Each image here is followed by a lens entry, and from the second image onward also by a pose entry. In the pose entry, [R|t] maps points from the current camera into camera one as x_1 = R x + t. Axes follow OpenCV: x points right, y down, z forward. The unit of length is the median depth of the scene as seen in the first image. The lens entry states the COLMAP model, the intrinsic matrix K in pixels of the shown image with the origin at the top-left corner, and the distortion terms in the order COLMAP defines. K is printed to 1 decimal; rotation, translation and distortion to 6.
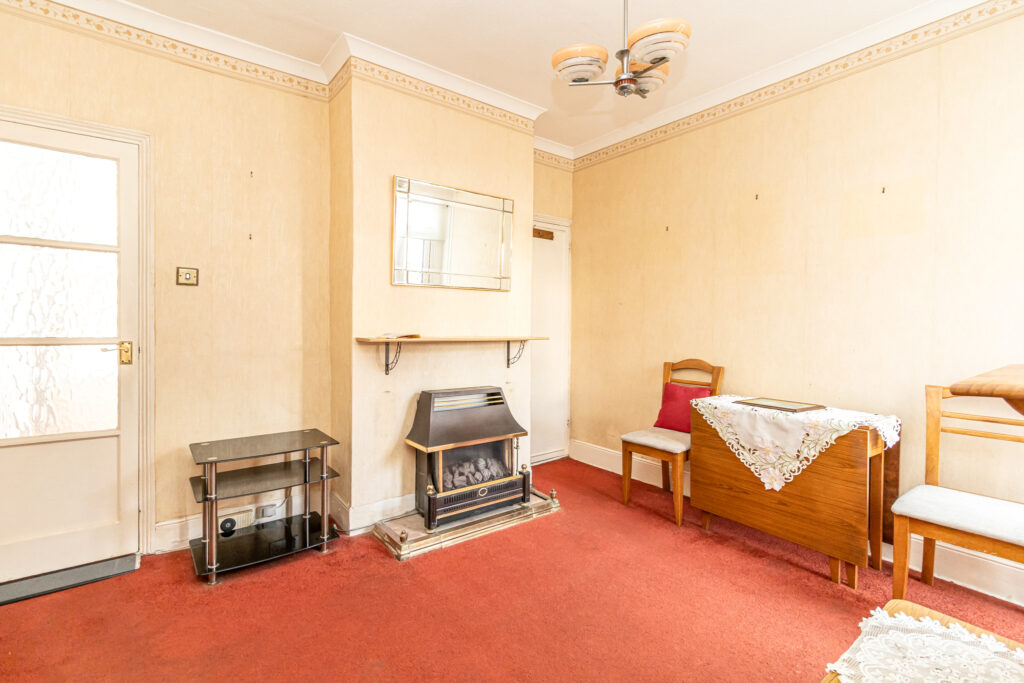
lens RADIAL K [[464.5, 0, 511.0], [0, 464.5, 335.5], [0, 0, 1]] dist [0.005254, -0.000263]
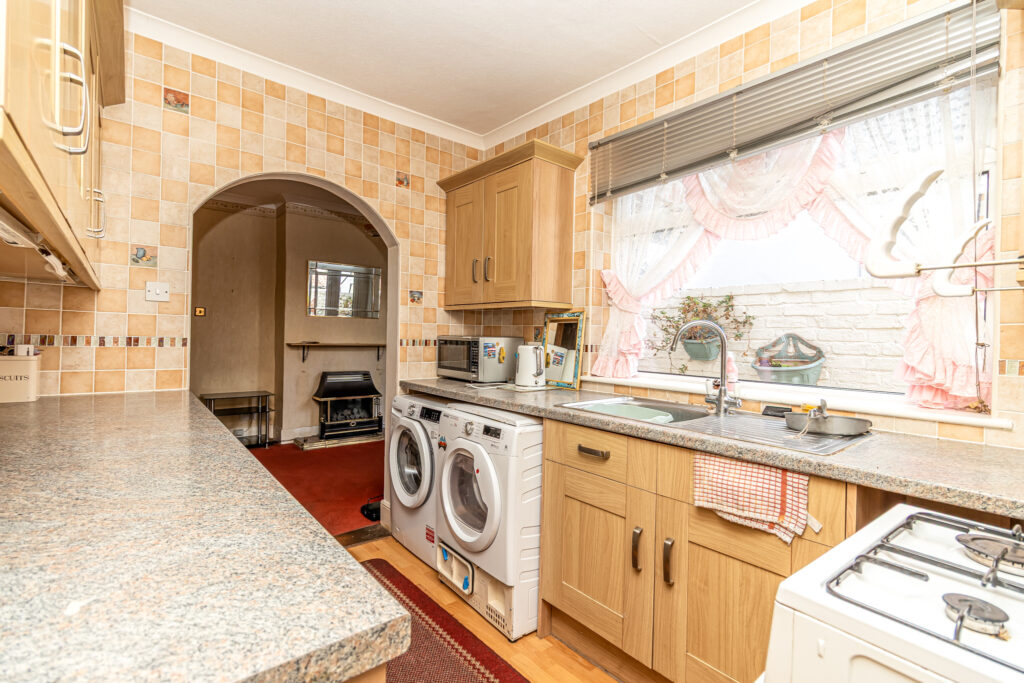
lens RADIAL K [[464.2, 0, 512.0], [0, 464.2, 341.5], [0, 0, 1]] dist [0.001636, -0.000019]
pose [[0.999176, 0.014226, 0.038010, 0.512682], [-0.013913, 0.999867, -0.008500, 0.002163], [-0.038126, 0.007964, 0.999241, -0.937661]]
